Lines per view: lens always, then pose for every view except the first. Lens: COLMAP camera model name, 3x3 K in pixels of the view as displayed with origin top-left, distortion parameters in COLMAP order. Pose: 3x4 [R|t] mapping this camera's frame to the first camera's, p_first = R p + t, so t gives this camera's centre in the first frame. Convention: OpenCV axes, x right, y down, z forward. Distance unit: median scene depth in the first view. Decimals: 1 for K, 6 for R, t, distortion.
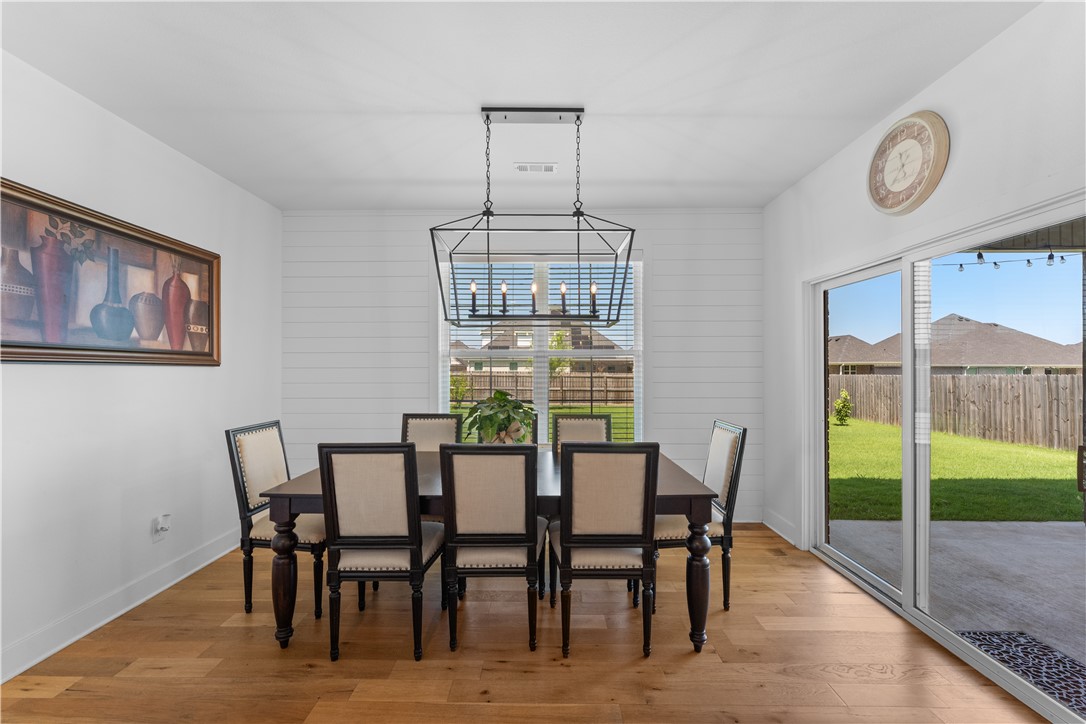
lens RADIAL K [[437.9, 0, 540.1], [0, 437.9, 364.0], [0, 0, 1]] dist [-0.000083, -0.000010]
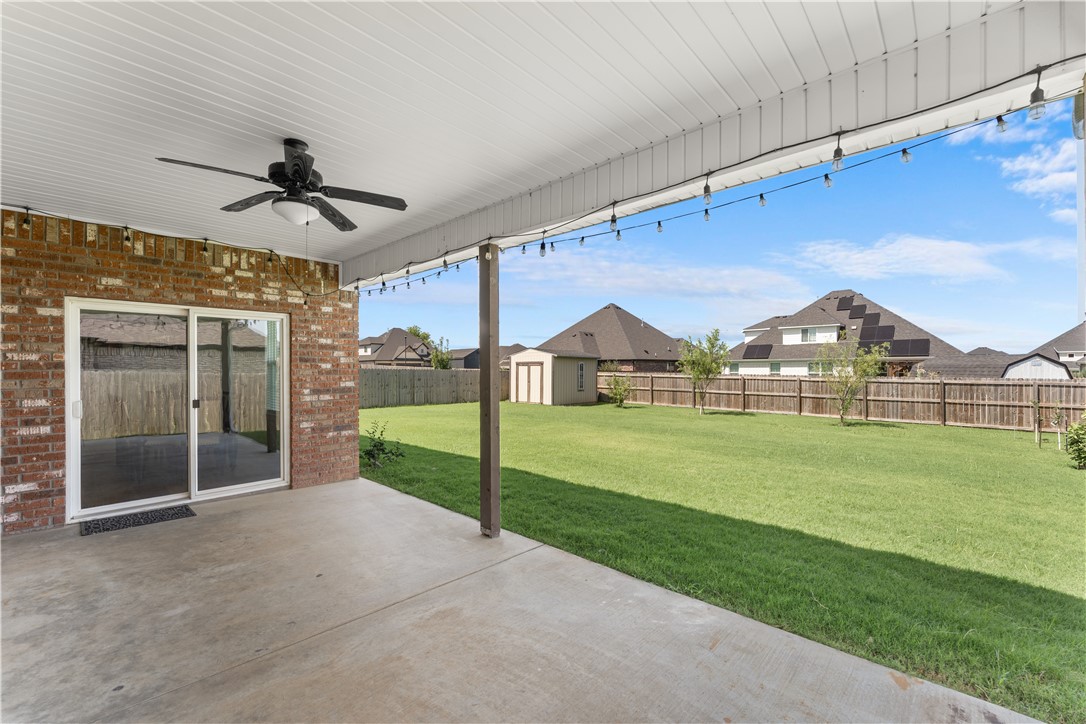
lens RADIAL K [[437.9, 0, 540.1], [0, 437.9, 364.0], [0, 0, 1]] dist [-0.000083, -0.000010]
pose [[0.740276, -0.001563, -0.672301, 0.193153], [0.000765, 0.999999, -0.001482, -0.000025], [0.672303, 0.000582, 0.740276, 0.035524]]
